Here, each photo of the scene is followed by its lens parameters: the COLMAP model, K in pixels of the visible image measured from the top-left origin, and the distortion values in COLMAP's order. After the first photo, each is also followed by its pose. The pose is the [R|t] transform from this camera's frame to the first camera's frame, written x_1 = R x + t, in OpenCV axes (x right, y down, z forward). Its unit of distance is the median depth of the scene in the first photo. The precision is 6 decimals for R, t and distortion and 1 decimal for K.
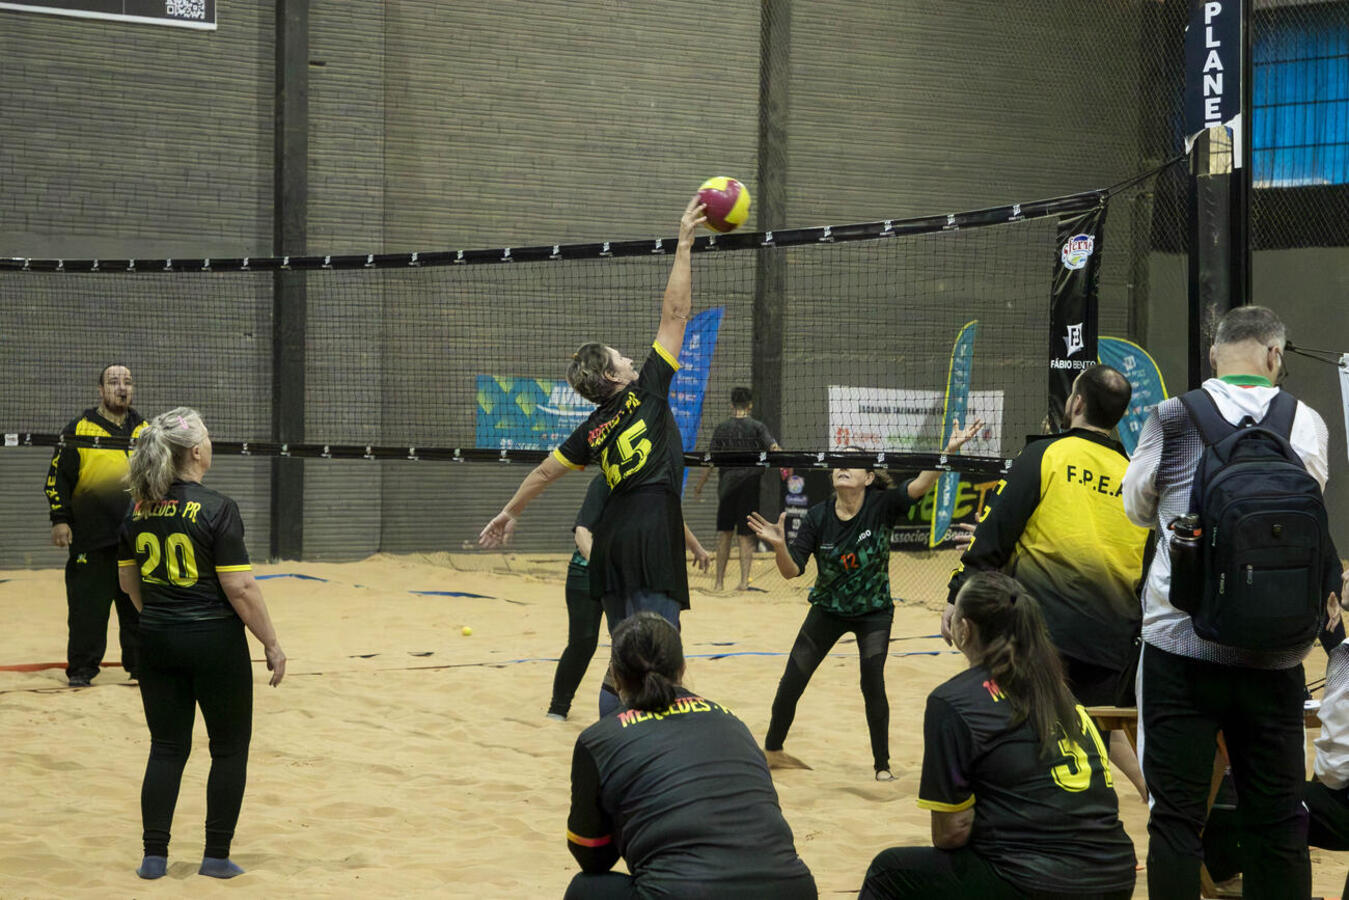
lens RADIAL K [[3537.9, 0, 674.5], [0, 3537.9, 450.0], [0, 0, 1]] dist [0.023390, 4.149156]
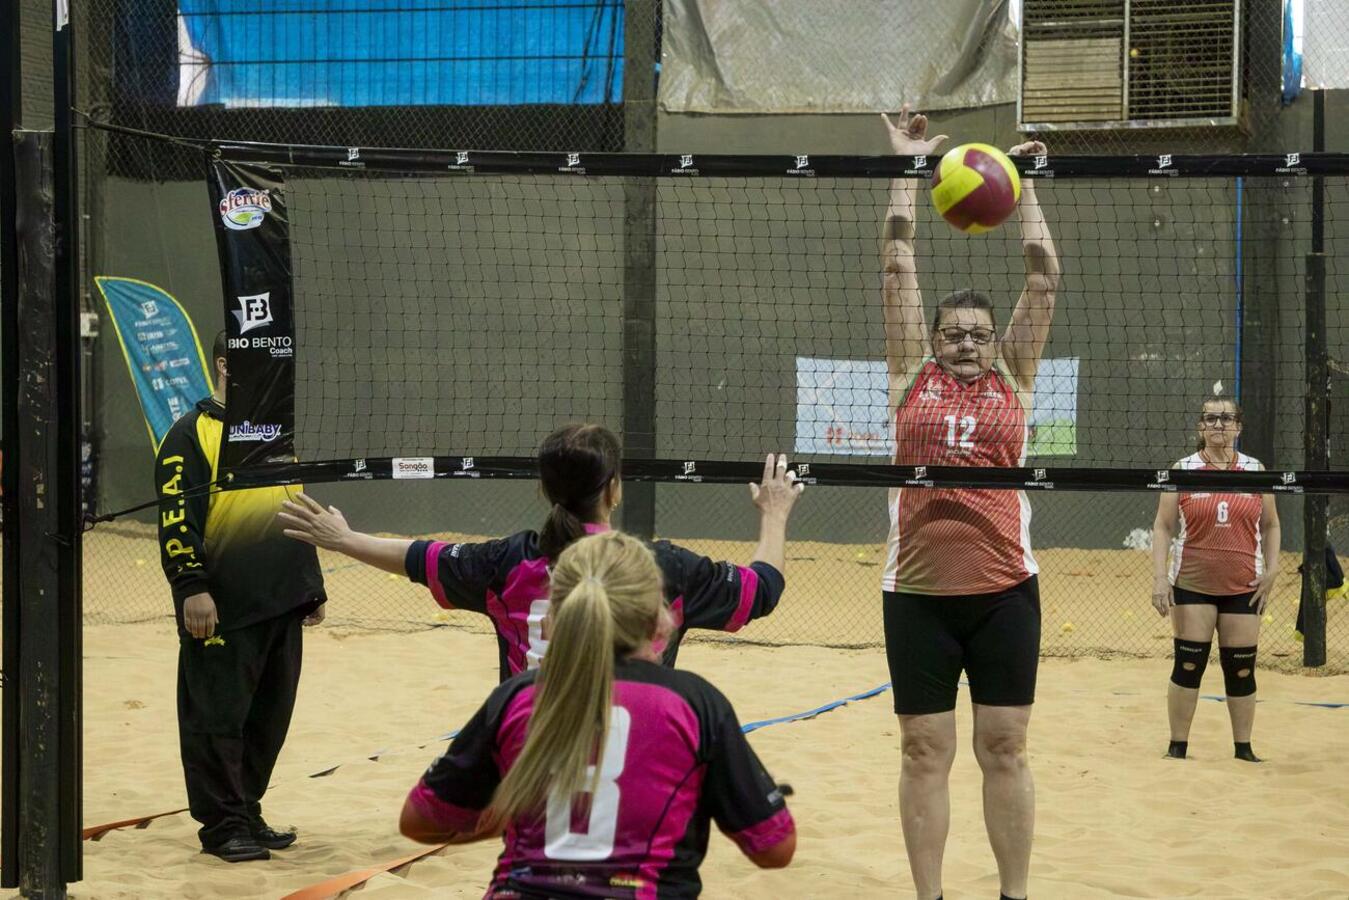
lens RADIAL K [[3539.3, 0, 674.5], [0, 3539.3, 450.0], [0, 0, 1]] dist [0.039818, 0.137809]
pose [[0.870493, -0.019008, 0.491814, -0.361971], [0.010235, 0.999737, 0.020524, -0.014296], [-0.492074, -0.012833, 0.870459, 0.409513]]
